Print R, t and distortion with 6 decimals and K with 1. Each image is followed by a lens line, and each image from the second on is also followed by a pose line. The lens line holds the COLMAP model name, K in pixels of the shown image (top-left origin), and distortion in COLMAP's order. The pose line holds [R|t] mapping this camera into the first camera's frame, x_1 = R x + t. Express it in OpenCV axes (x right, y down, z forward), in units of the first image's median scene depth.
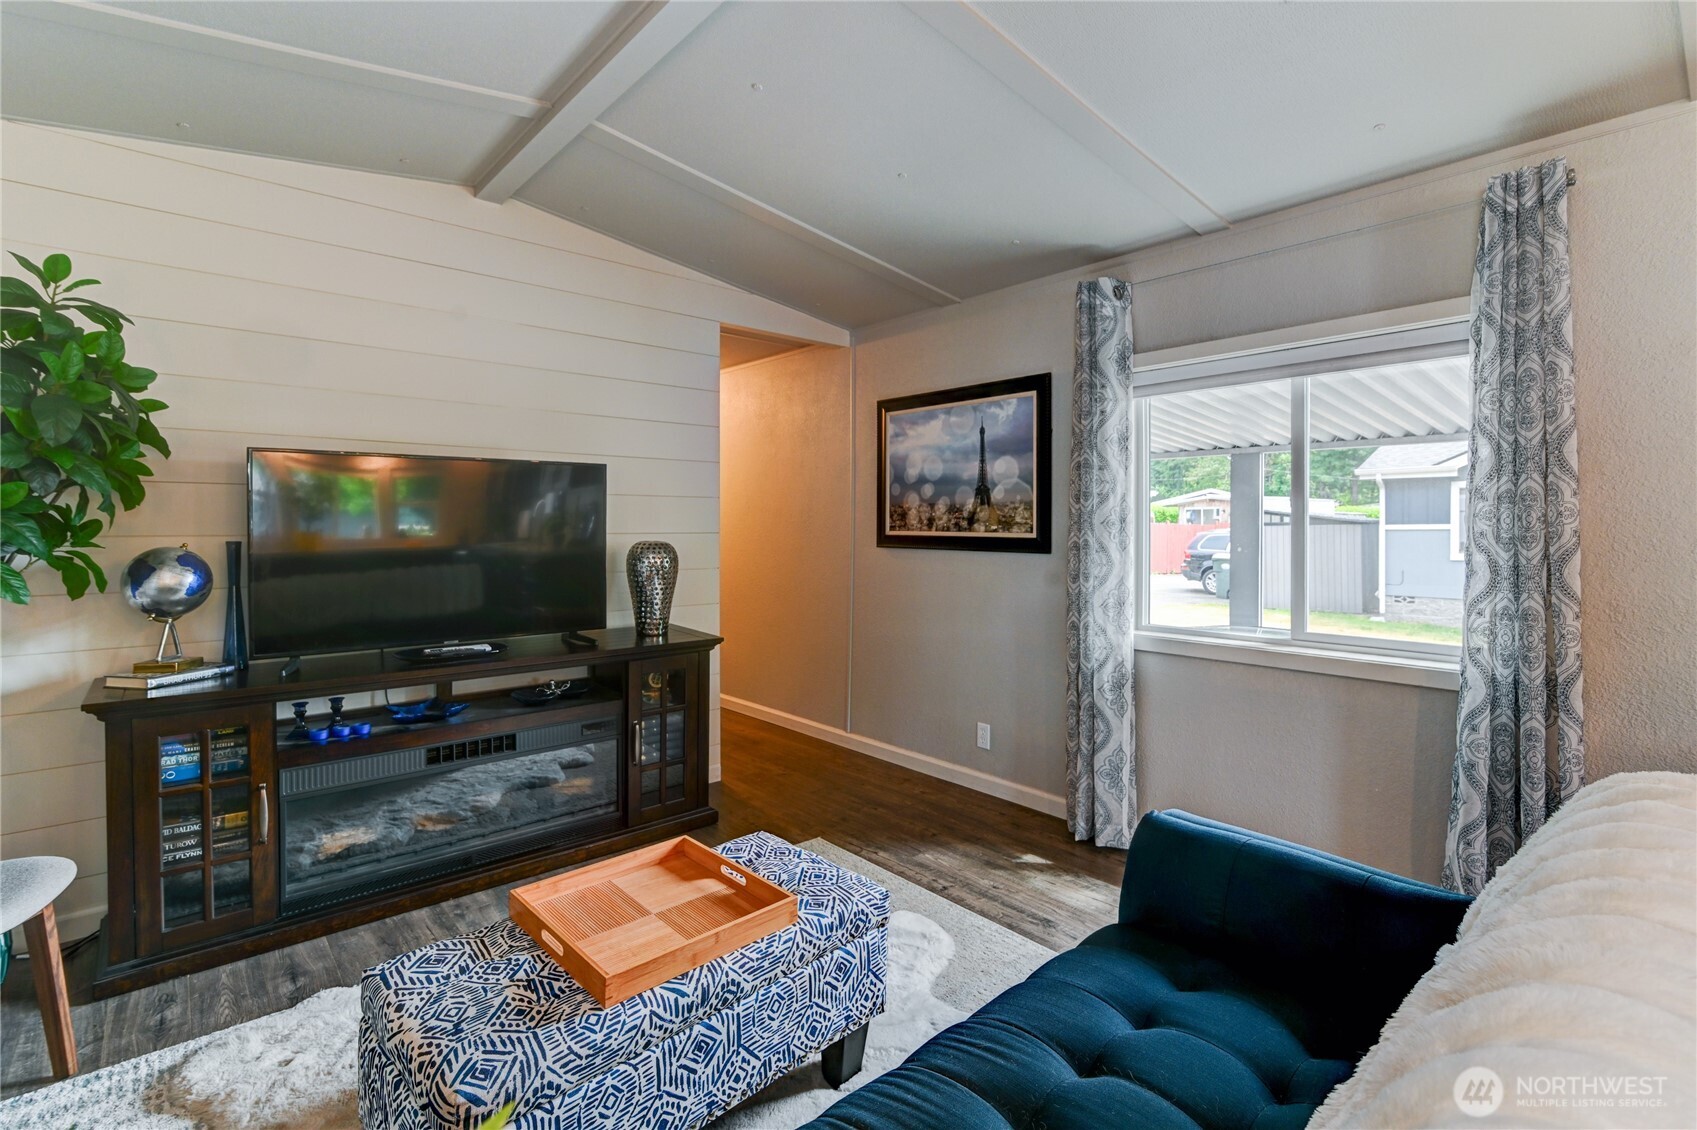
lens RADIAL K [[793.6, 0, 859.8], [0, 793.6, 527.8], [0, 0, 1]] dist [0.001411, 0.000171]
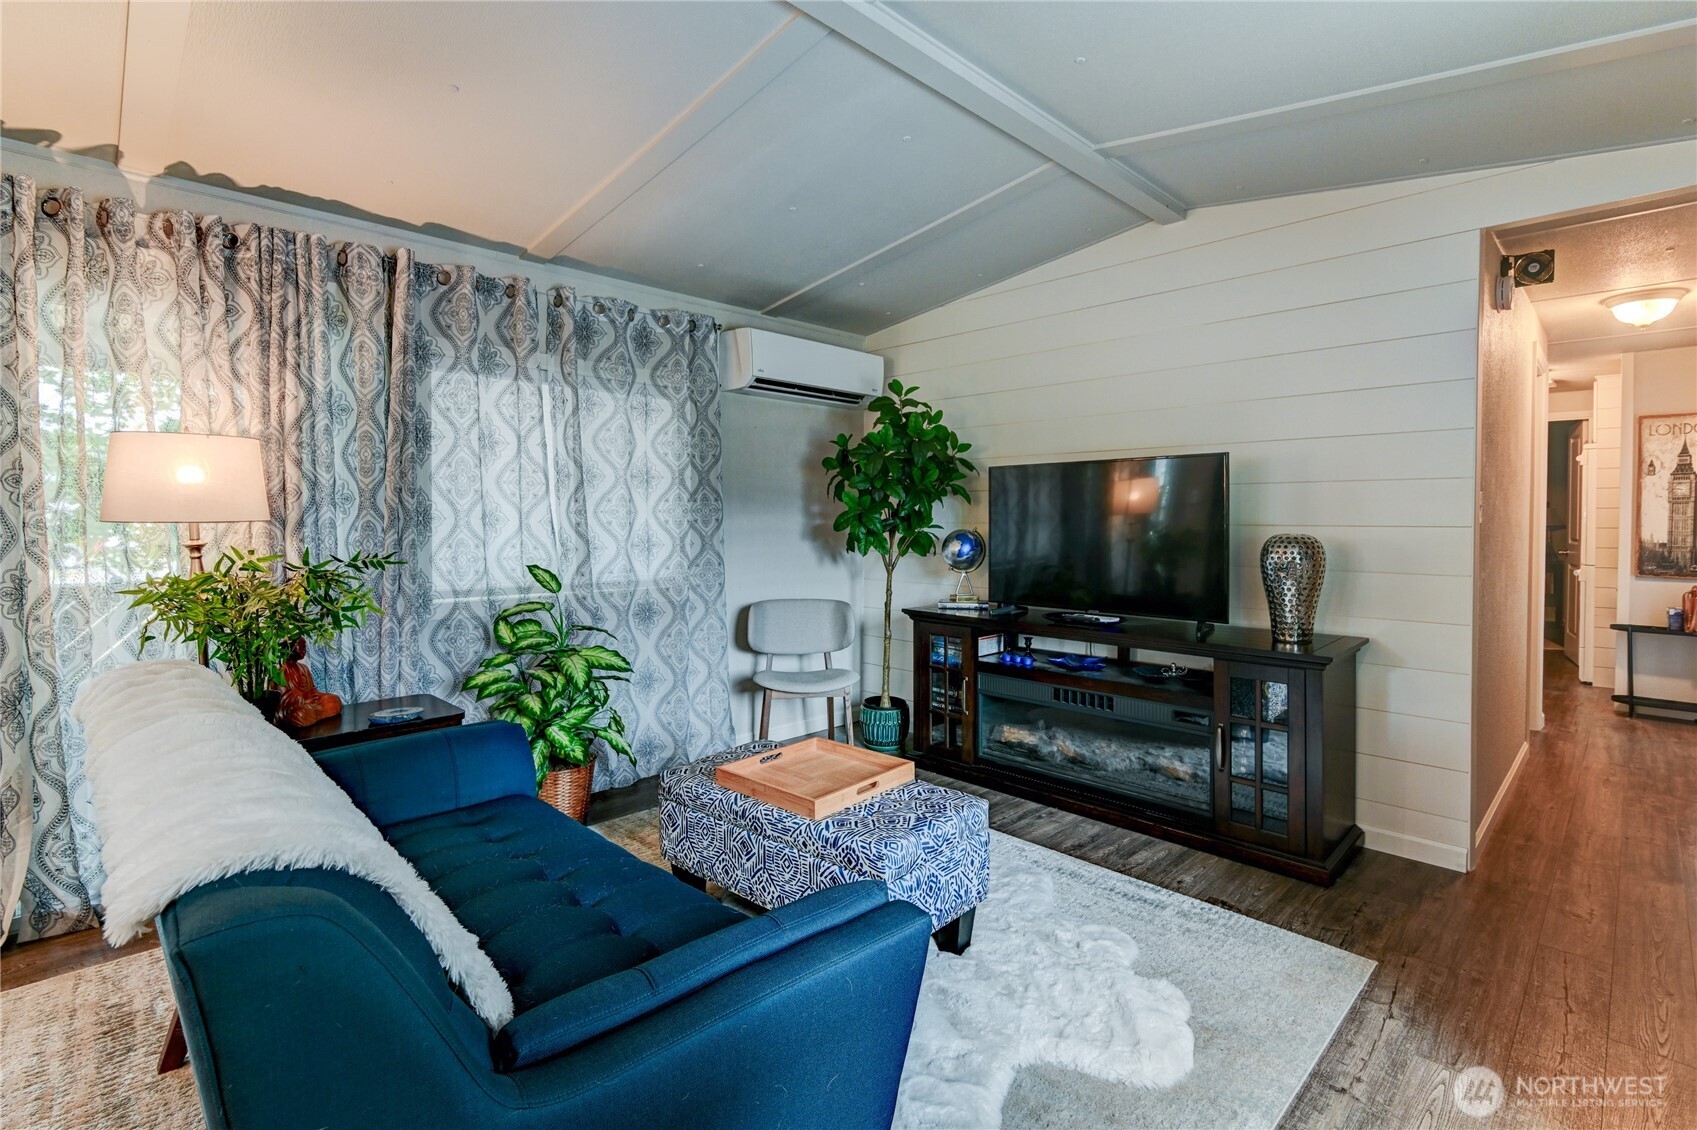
lens RADIAL K [[793.6, 0, 859.8], [0, 793.6, 527.8], [0, 0, 1]] dist [0.001411, 0.000171]
pose [[0.060384, 0.011097, -0.998114, 0.782203], [-0.004973, 0.999929, 0.010816, 0.003751], [0.998163, 0.004310, 0.060435, 0.642094]]
